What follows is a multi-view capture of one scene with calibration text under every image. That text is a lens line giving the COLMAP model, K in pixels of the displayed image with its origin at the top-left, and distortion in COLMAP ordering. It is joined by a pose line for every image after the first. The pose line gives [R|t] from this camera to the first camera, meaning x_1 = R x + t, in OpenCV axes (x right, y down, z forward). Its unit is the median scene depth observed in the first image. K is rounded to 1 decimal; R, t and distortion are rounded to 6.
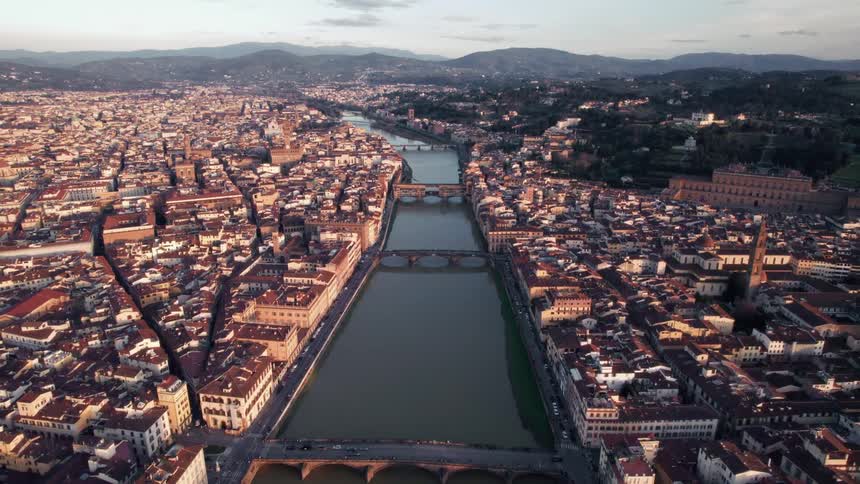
lens RADIAL K [[560.1, 0, 429.2], [0, 560.1, 242.7], [0, 0, 1]] dist [-0.070119, 0.064997]
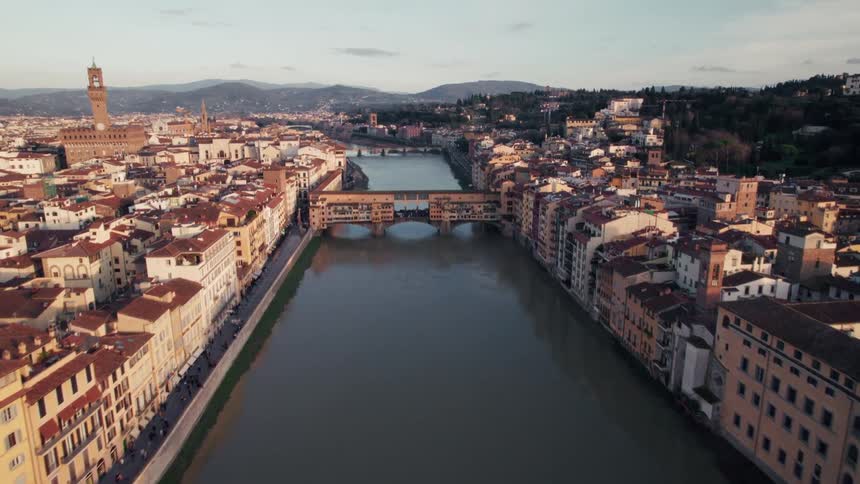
lens RADIAL K [[560.1, 0, 429.7], [0, 560.1, 242.7], [0, 0, 1]] dist [-0.070119, 0.064997]
pose [[0.998238, -0.018625, 0.056347, -0.003710], [0.022225, 0.997706, -0.063945, -0.036464], [-0.055026, 0.065085, 0.996361, 0.508788]]
